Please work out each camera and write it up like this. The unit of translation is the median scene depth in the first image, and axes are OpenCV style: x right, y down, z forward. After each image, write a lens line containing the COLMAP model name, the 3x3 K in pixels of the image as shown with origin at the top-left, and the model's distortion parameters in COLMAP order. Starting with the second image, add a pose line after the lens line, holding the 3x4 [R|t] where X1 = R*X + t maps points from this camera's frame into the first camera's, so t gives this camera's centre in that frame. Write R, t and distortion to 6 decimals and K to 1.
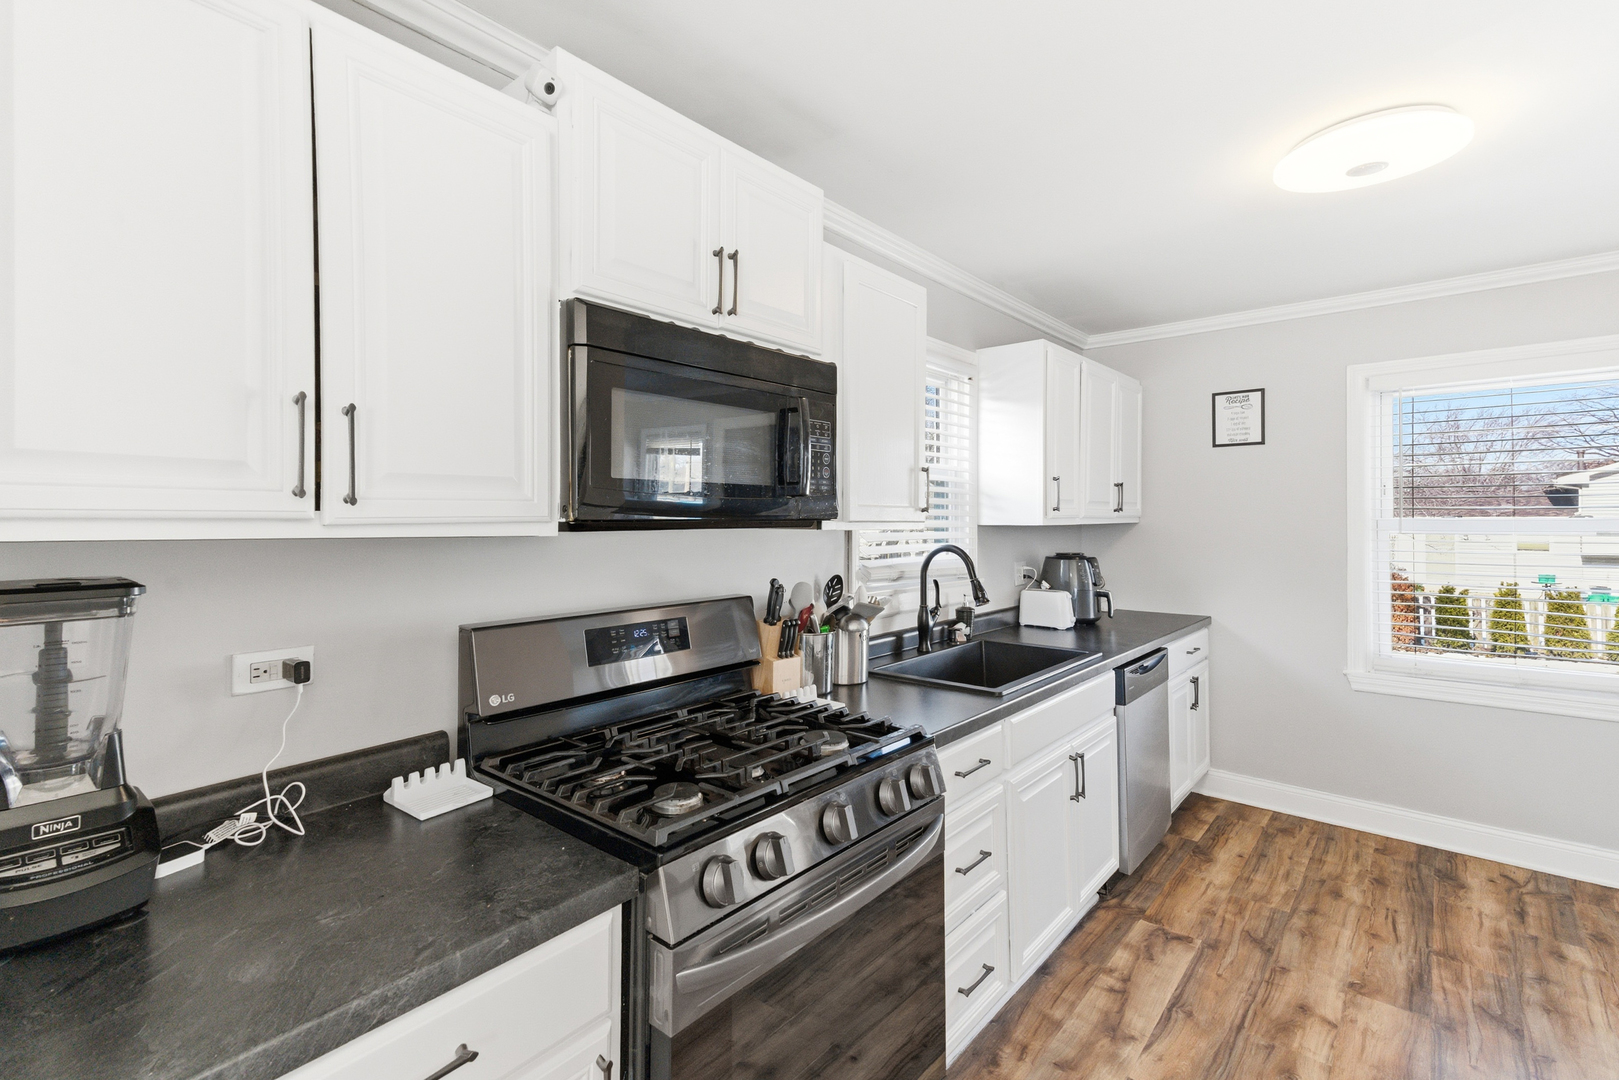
lens RADIAL K [[739.4, 0, 806.3], [0, 739.4, 514.1], [0, 0, 1]] dist [0.061419, -0.016670]
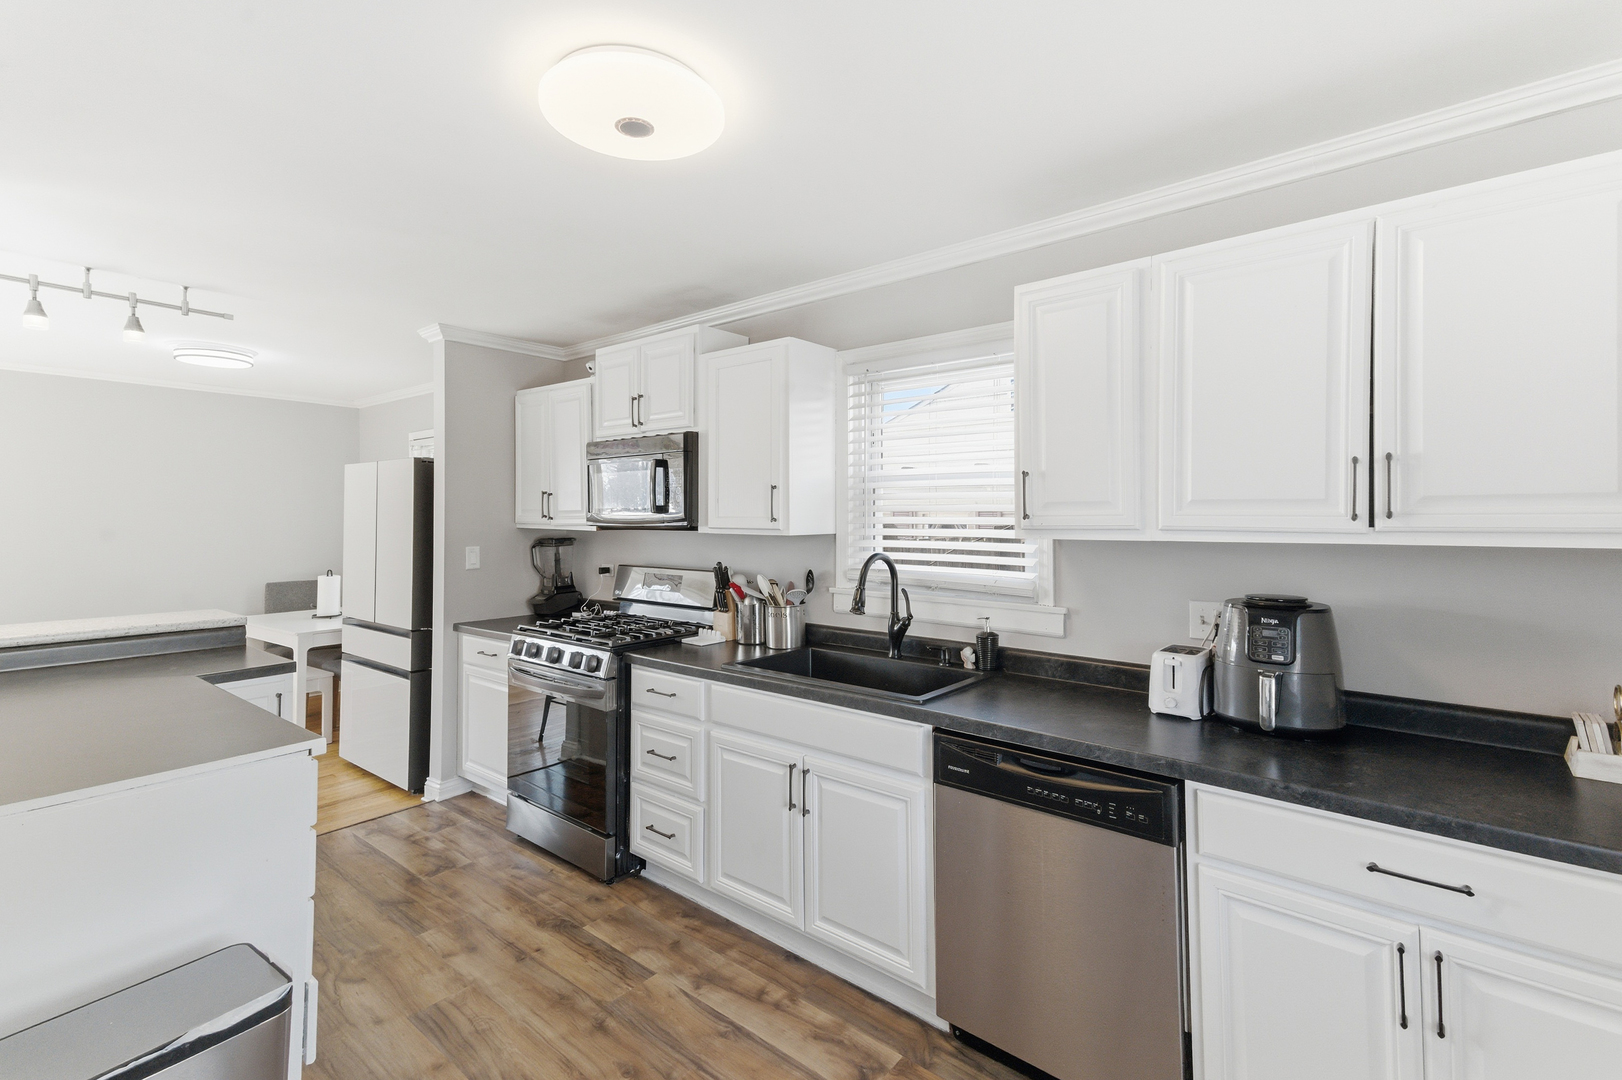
lens RADIAL K [[725.5, 0, 817.7], [0, 725.5, 523.0], [0, 0, 1]] dist [0.036892, -0.000122]
pose [[0.012465, -0.008360, -0.999887, 1.331909], [-0.006493, 0.999943, -0.008441, 0.011620], [0.999901, 0.006597, 0.012410, 1.018481]]
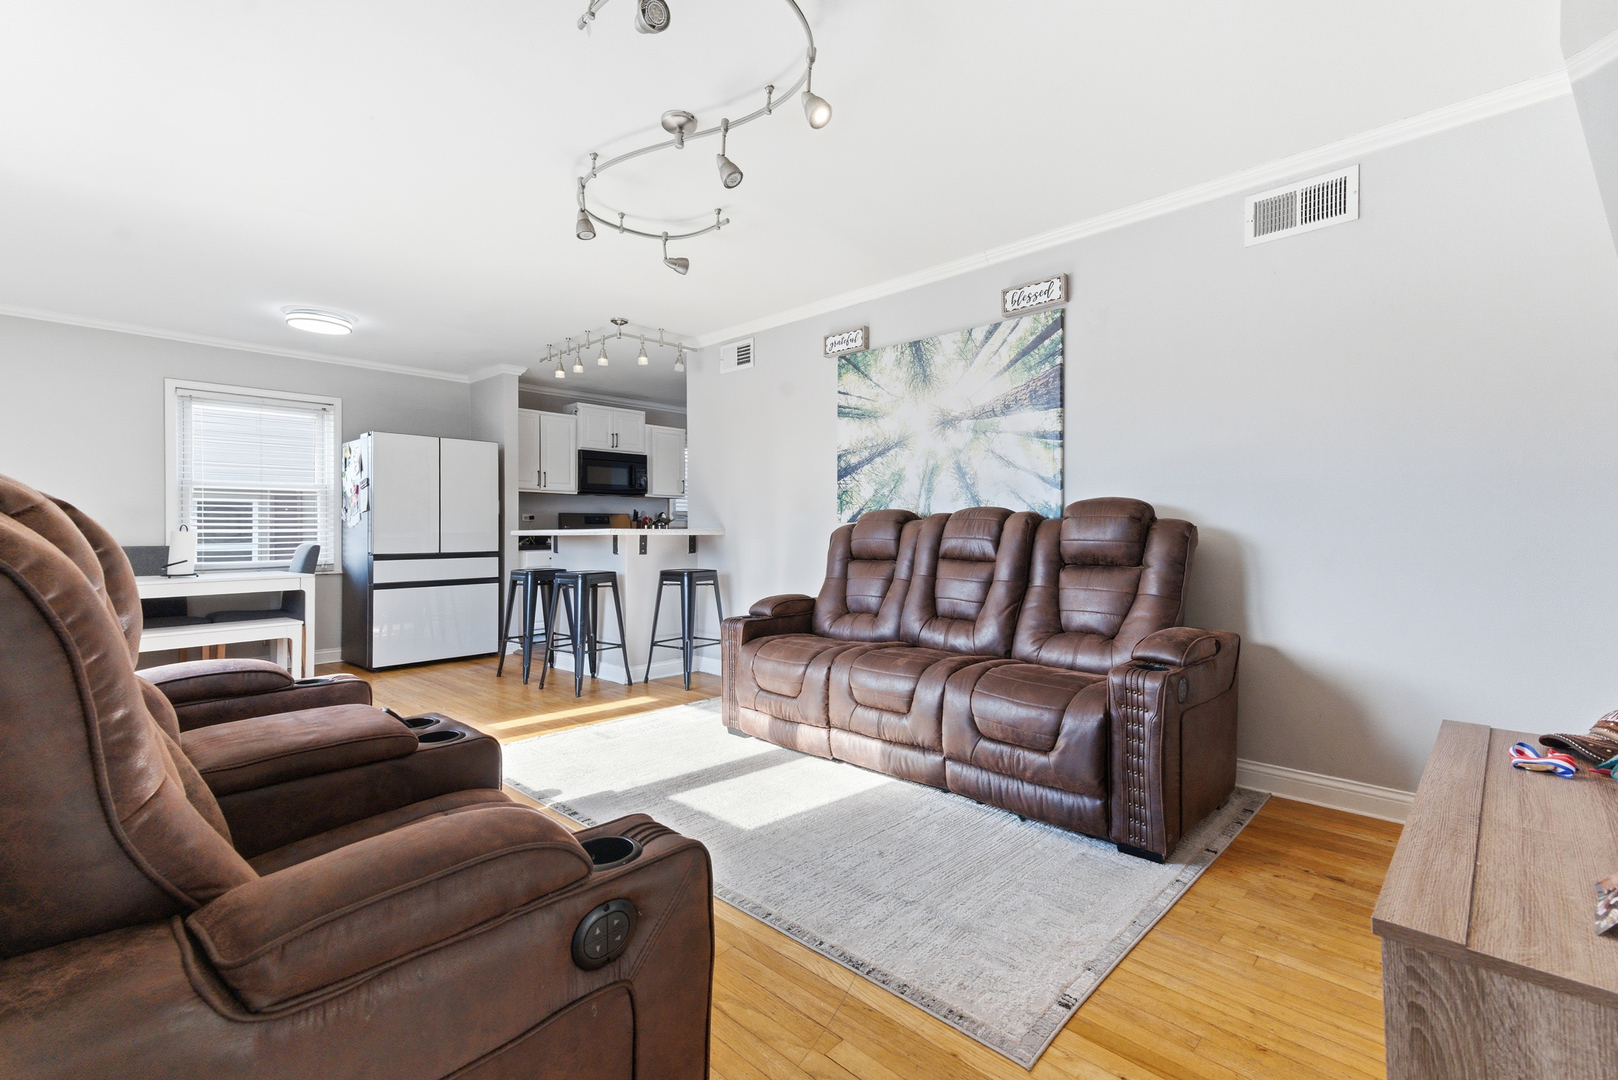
lens RADIAL K [[738.9, 0, 805.8], [0, 738.9, 514.2], [0, 0, 1]] dist [0.061419, -0.016670]
pose [[0.998770, -0.001626, -0.049552, 0.869990], [0.001421, 0.999990, -0.004169, 0.108655], [0.049558, 0.004093, 0.998763, -2.356716]]
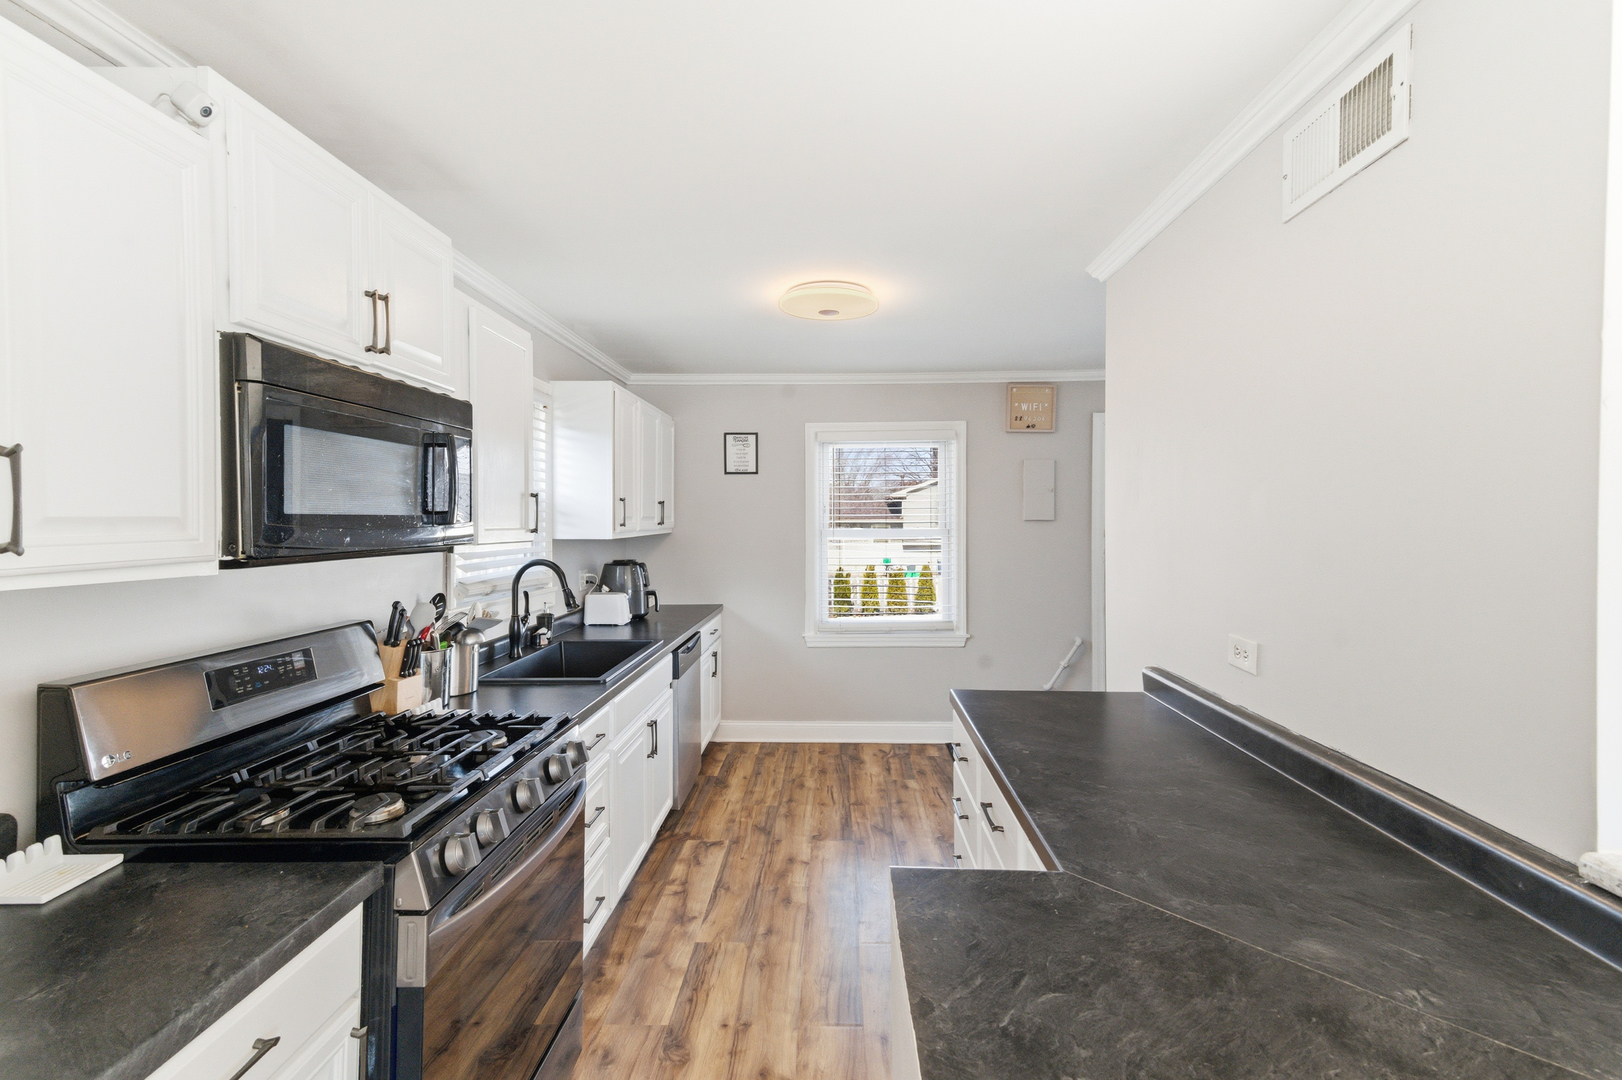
lens RADIAL K [[725.5, 0, 817.7], [0, 725.5, 523.0], [0, 0, 1]] dist [0.036892, -0.000122]
pose [[0.783189, -0.004899, 0.621765, -0.186107], [-0.001288, 0.999954, 0.009501, -0.027495], [-0.621783, -0.008242, 0.783146, -0.137772]]
